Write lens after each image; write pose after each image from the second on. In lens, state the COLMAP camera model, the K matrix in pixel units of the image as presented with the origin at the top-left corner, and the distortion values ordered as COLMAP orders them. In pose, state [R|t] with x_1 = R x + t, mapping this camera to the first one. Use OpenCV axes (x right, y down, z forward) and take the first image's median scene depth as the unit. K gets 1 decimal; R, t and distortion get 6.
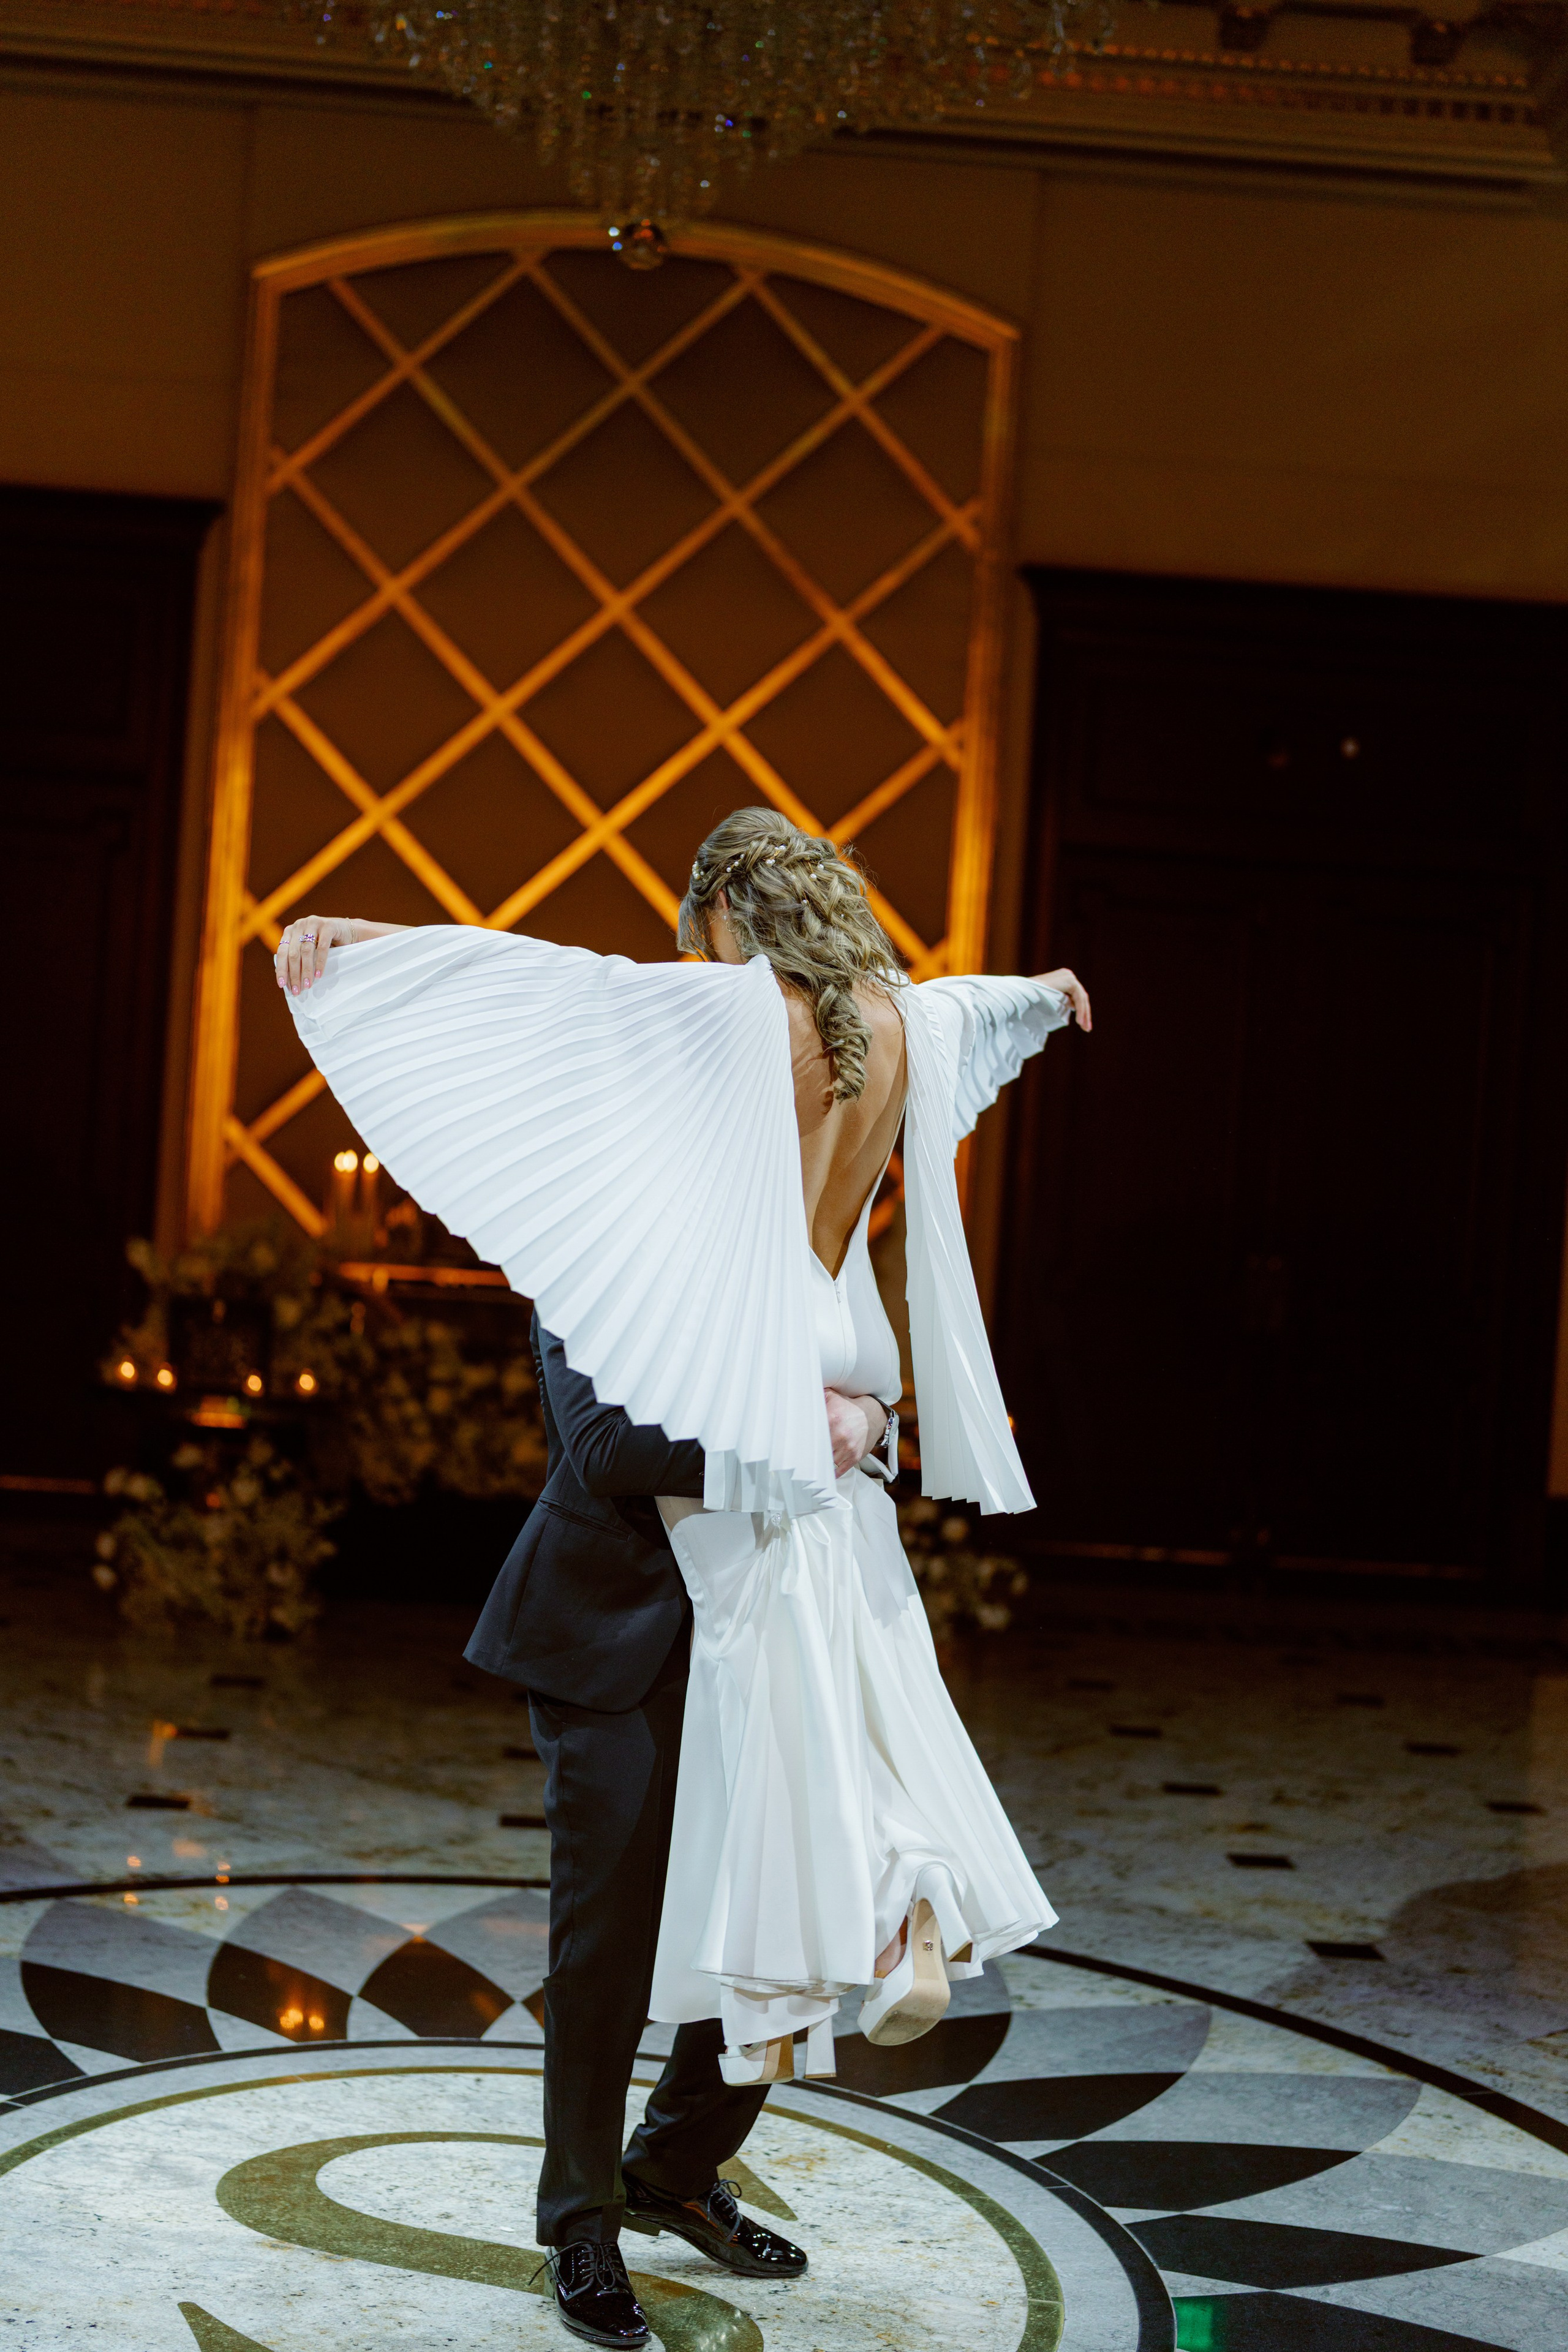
lens RADIAL K [[3303.8, 0, 749.1], [0, 3303.8, 1195.7], [0, 0, 1]] dist [0.025868, 0.000000]
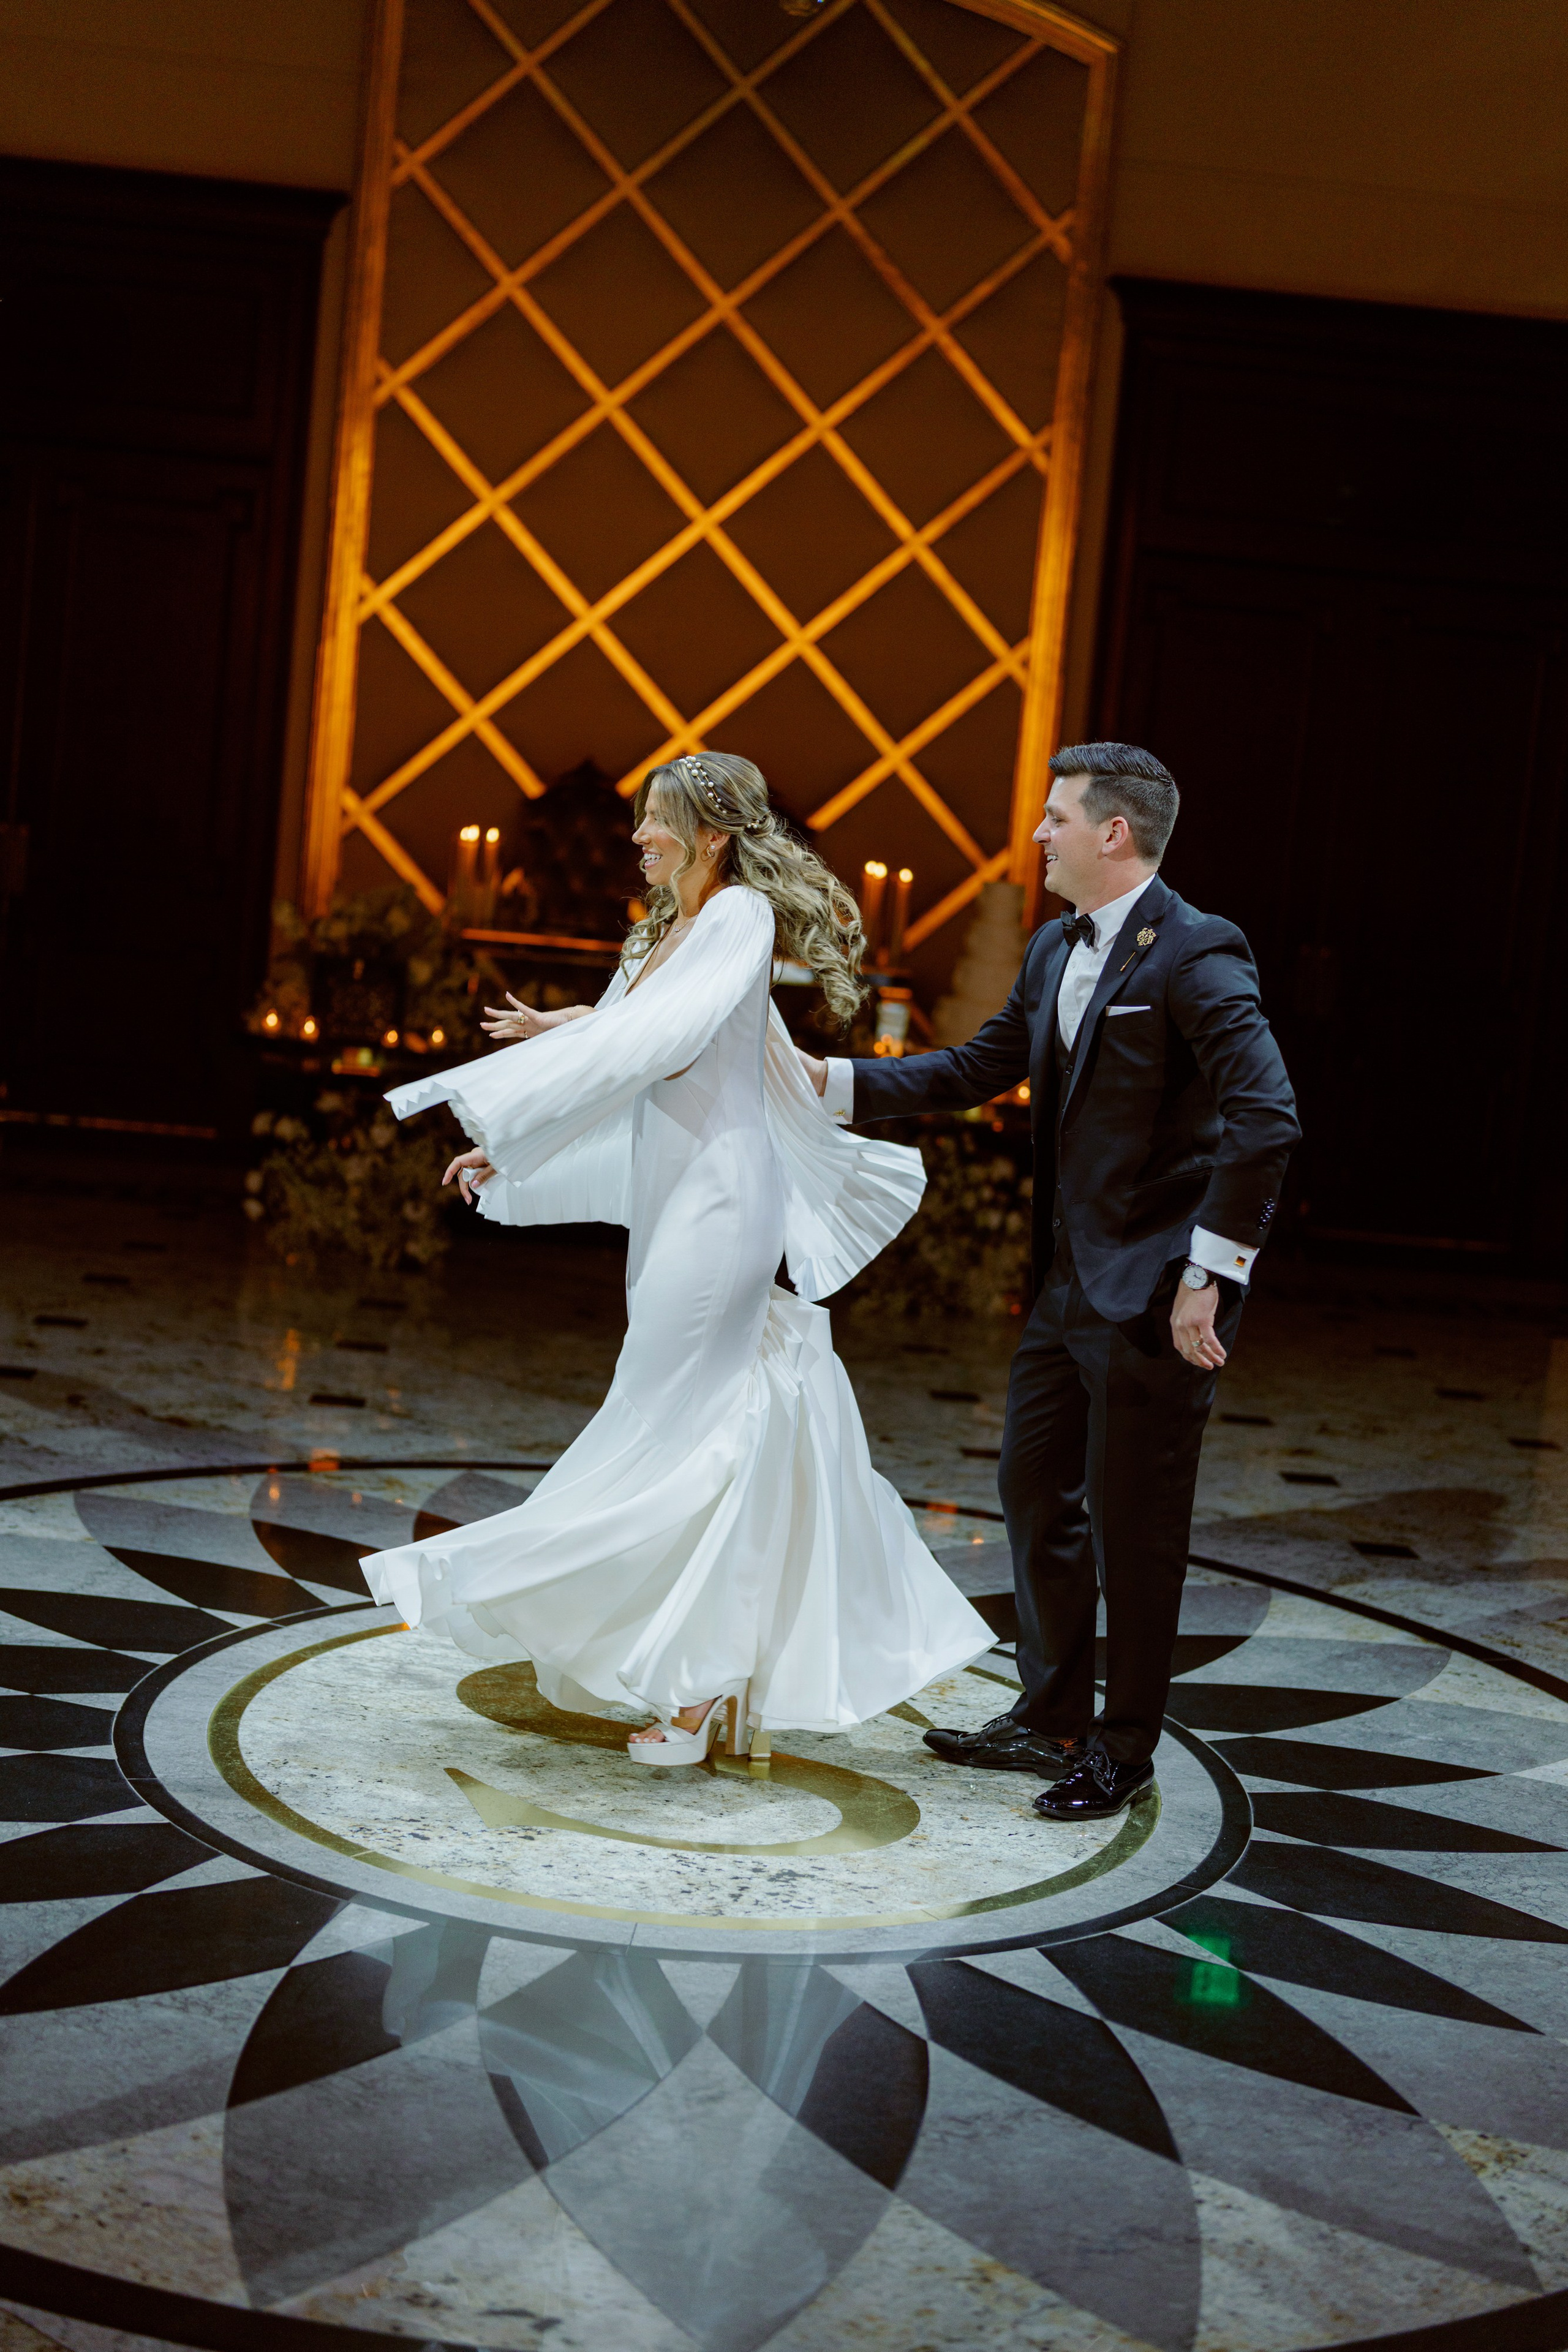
lens RADIAL K [[3303.8, 0, 788.7], [0, 3303.8, 1153.4], [0, 0, 1]] dist [0.025868, 0.000000]
pose [[0.999633, 0.026457, 0.005879, -0.023634], [-0.026858, 0.996104, 0.083999, 0.000218], [-0.003633, -0.084126, 0.996448, -0.083203]]
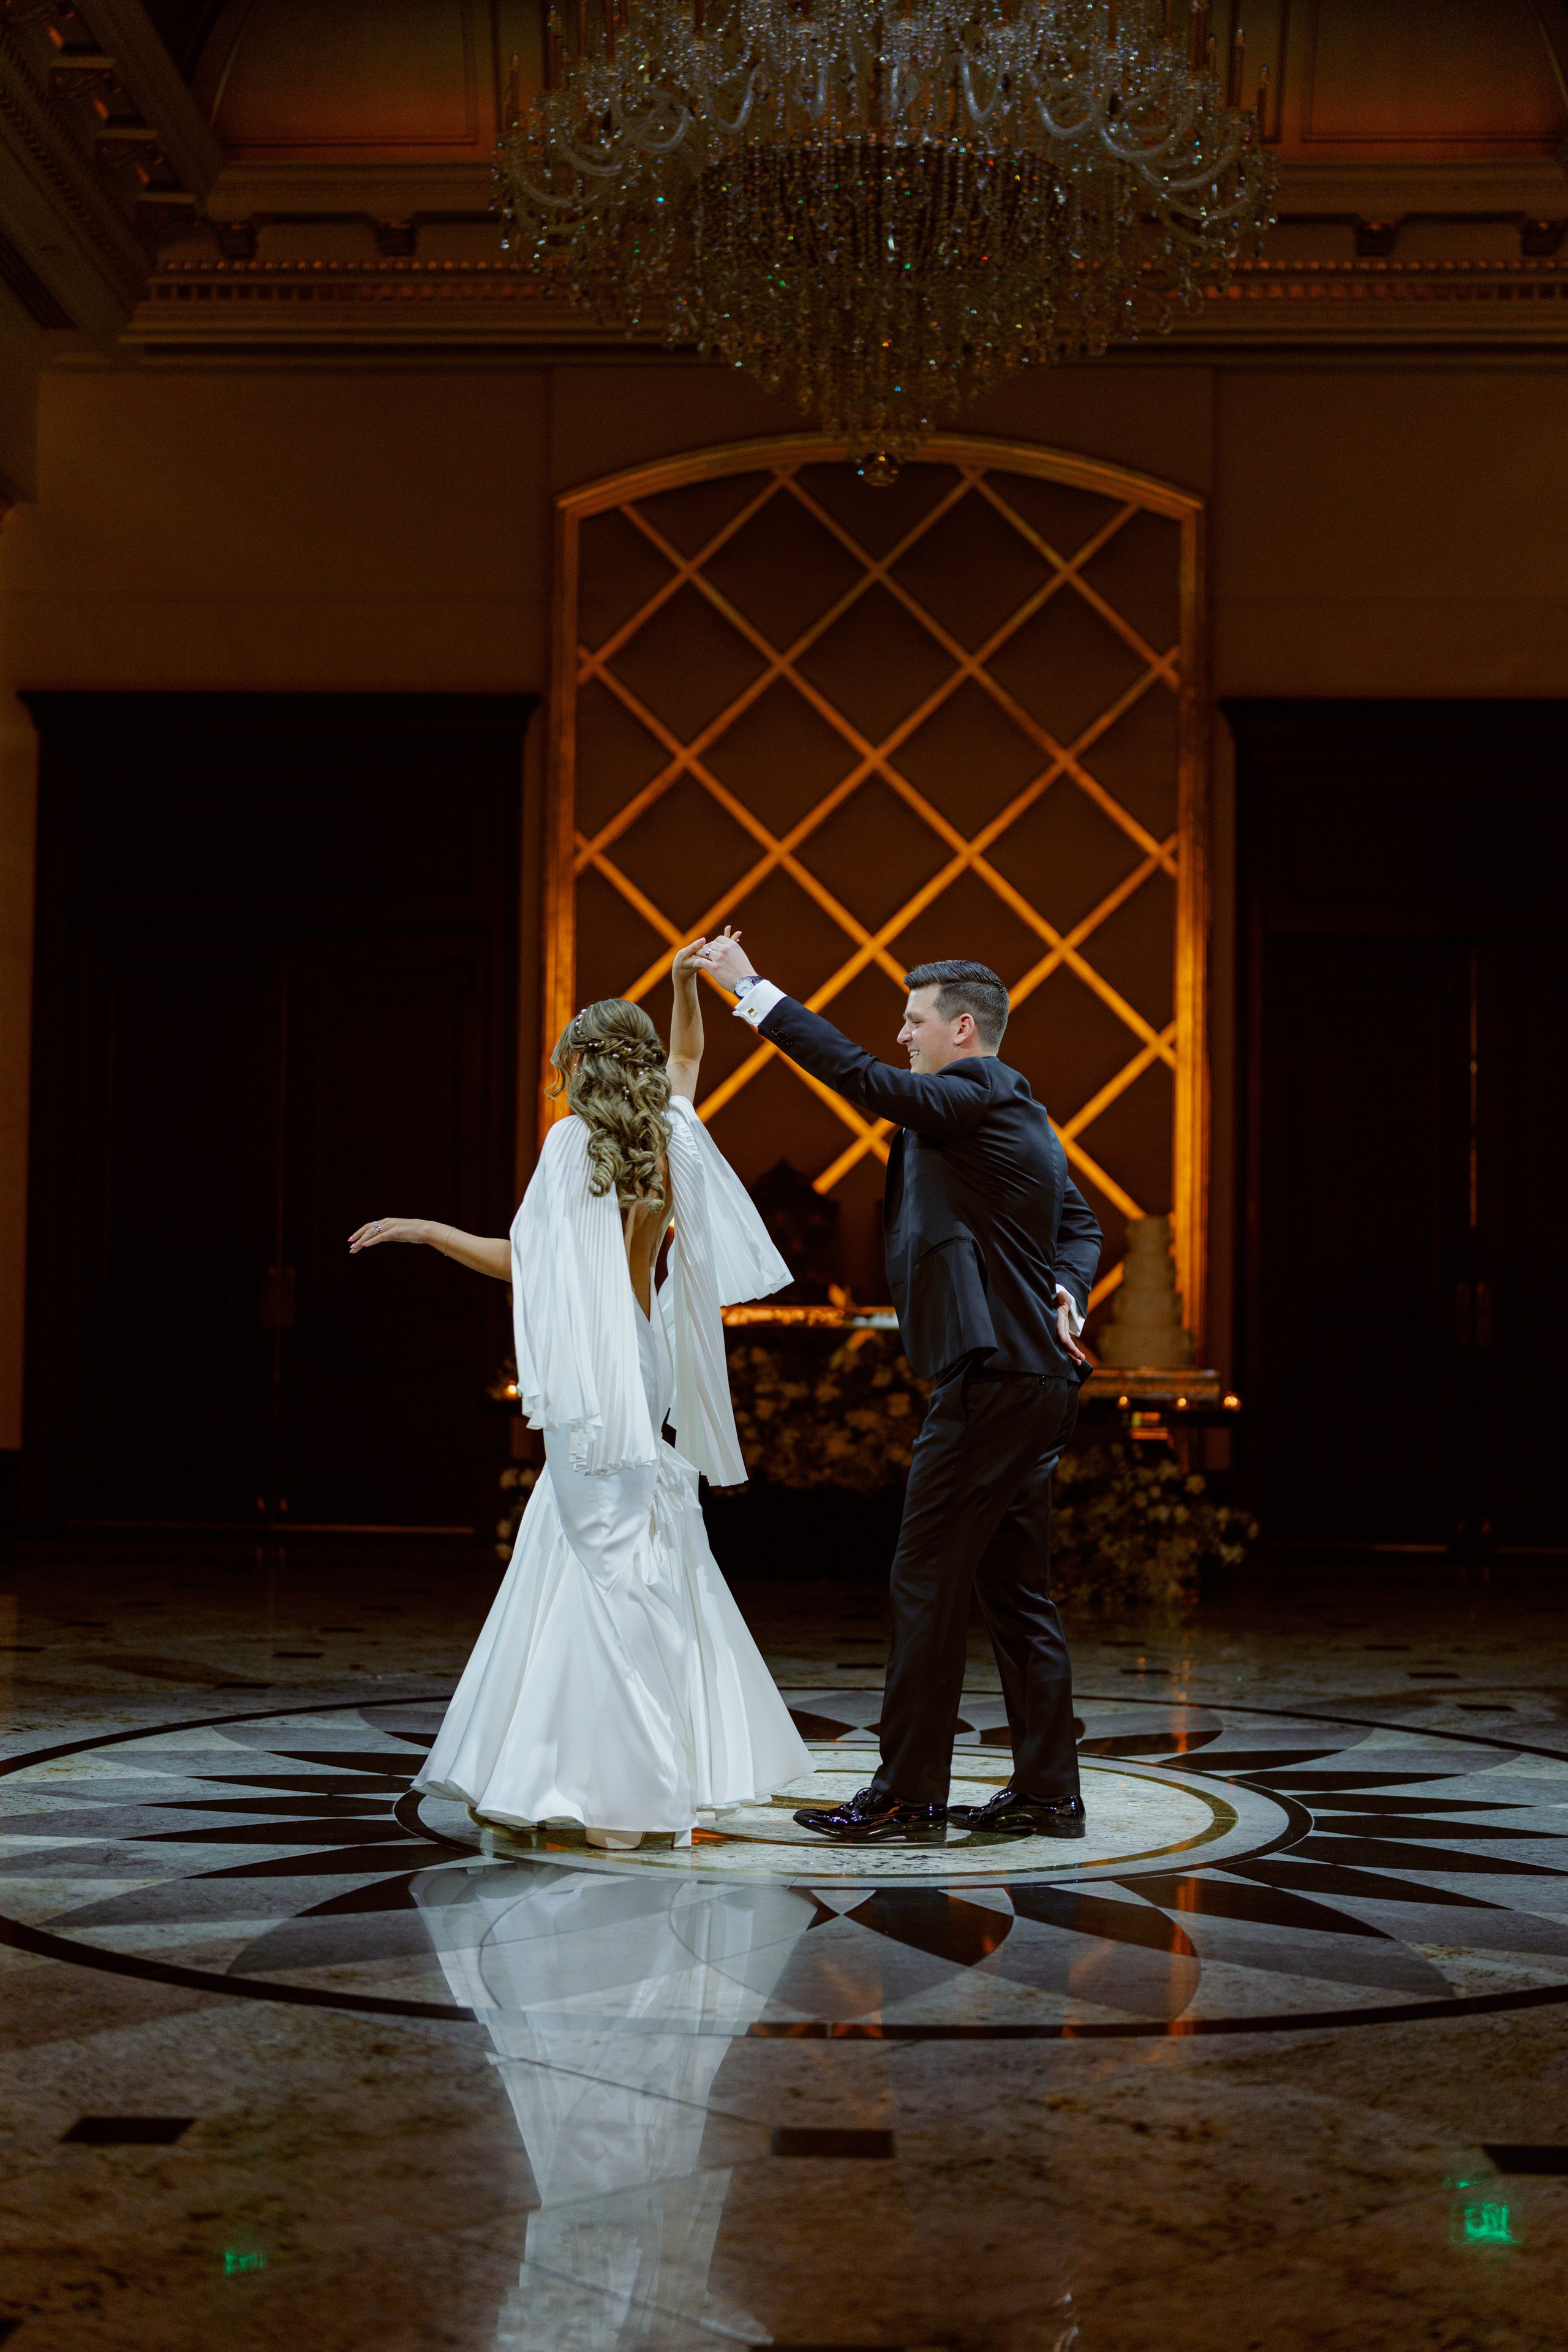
lens RADIAL K [[3303.8, 0, 753.7], [0, 3303.8, 1202.3], [0, 0, 1]] dist [0.025868, 0.000000]
pose [[0.994961, -0.057246, -0.082316, 0.006687], [0.052850, 0.997107, -0.054626, 0.054012], [0.085205, 0.050001, 0.995108, -0.218774]]
